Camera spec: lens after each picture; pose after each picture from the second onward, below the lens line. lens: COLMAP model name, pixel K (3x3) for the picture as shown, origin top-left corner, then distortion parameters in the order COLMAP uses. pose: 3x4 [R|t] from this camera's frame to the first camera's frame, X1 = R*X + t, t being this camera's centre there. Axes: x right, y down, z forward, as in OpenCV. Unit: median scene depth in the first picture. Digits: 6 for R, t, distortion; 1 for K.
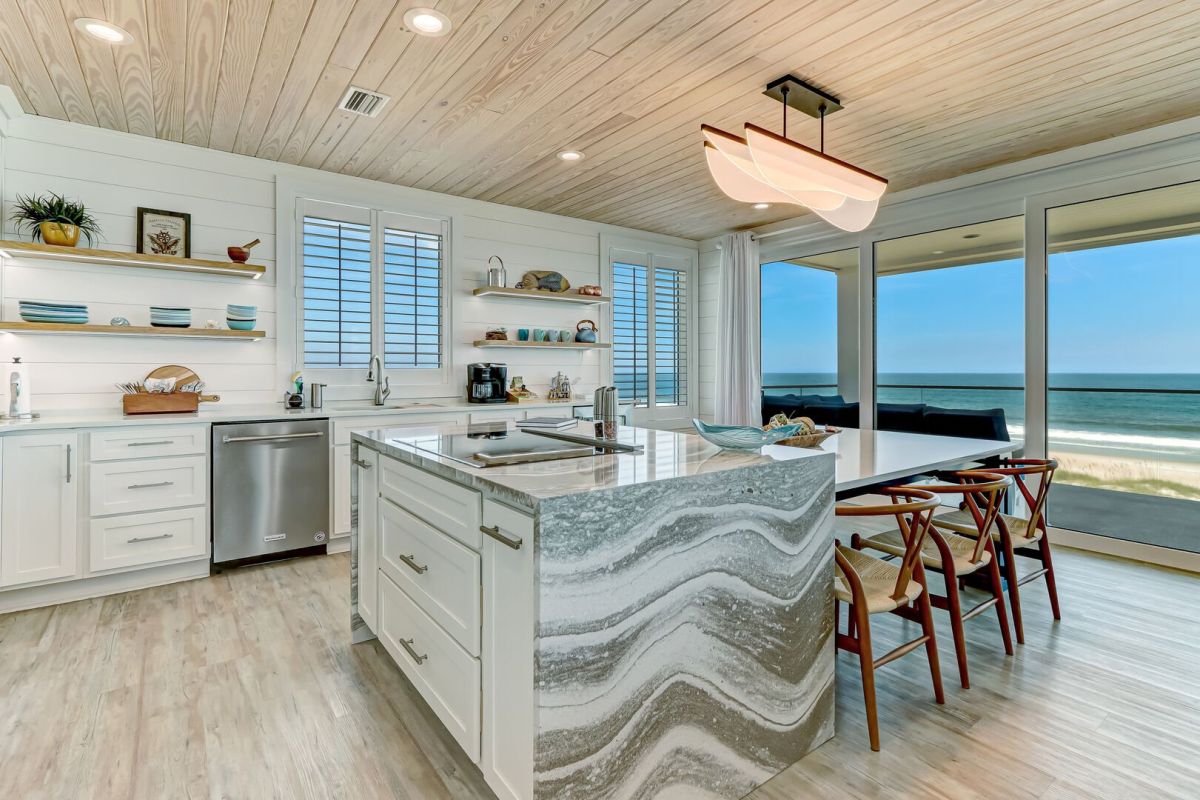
lens RADIAL K [[579.1, 0, 599.7], [0, 579.1, 369.0], [0, 0, 1]] dist [0.001190, 0.000379]
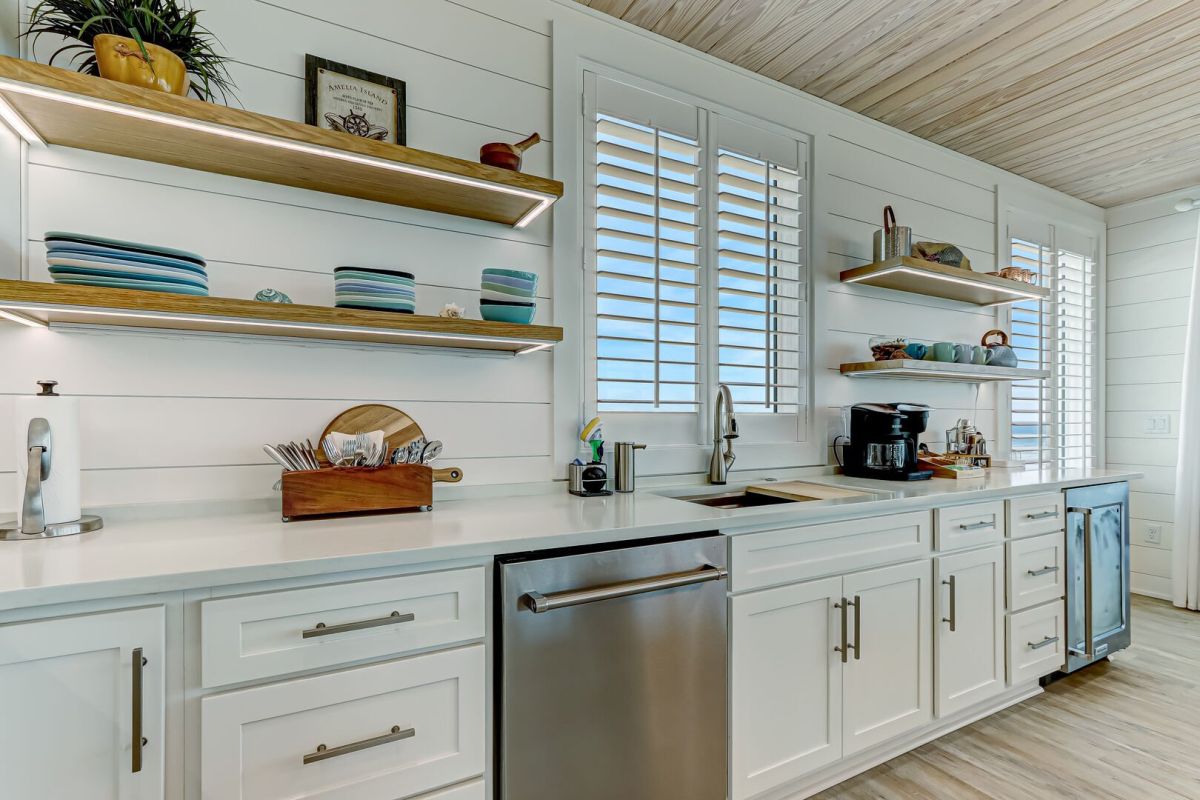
lens RADIAL K [[561.8, 0, 597.9], [0, 561.8, 422.0], [0, 0, 1]] dist [-0.002175, -0.000138]
pose [[0.988825, 0.002643, -0.149060, -0.484361], [-0.001359, 0.999961, 0.008714, 0.003953], [0.149077, -0.008414, 0.988790, 0.572699]]
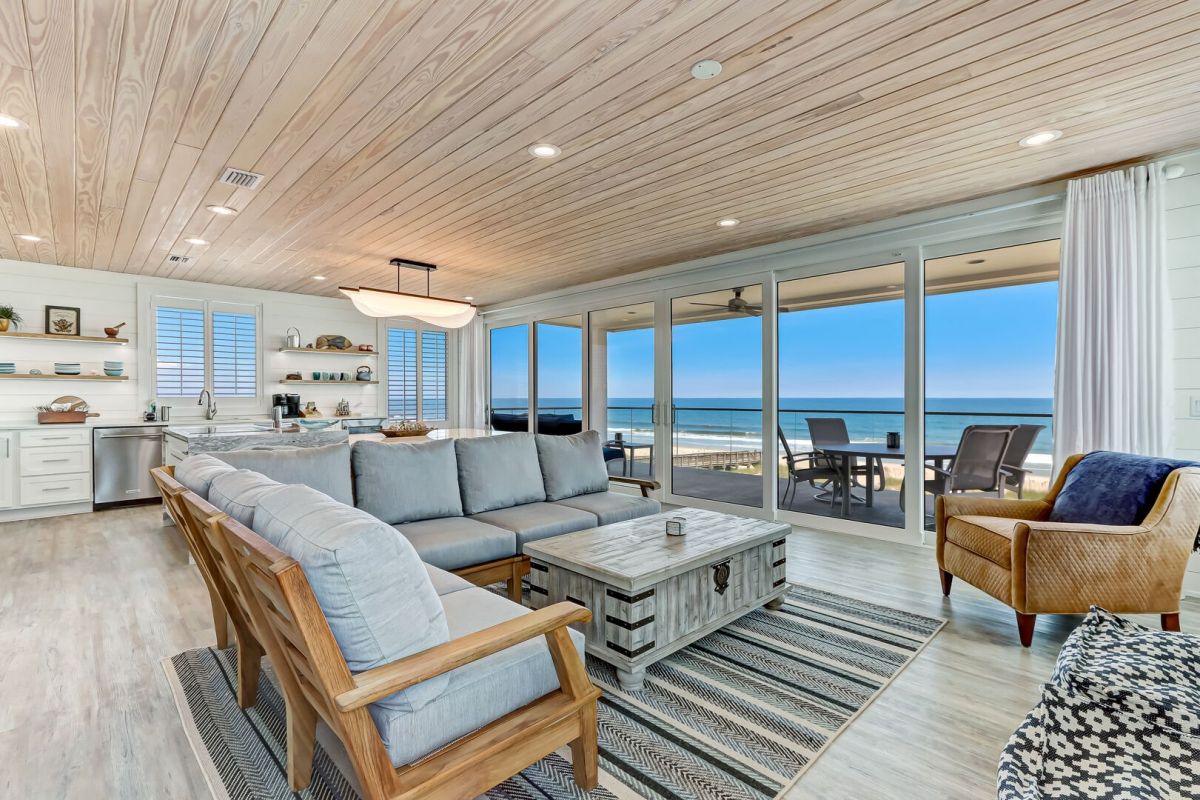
lens RADIAL K [[546.2, 0, 600.0], [0, 546.2, 400.0], [0, 0, 1]] dist [0.000977, 0.000736]
pose [[0.991362, -0.002051, 0.131134, 0.615067], [0.000881, 0.999959, 0.008981, -0.007313], [-0.131147, -0.008788, 0.991324, -0.820085]]
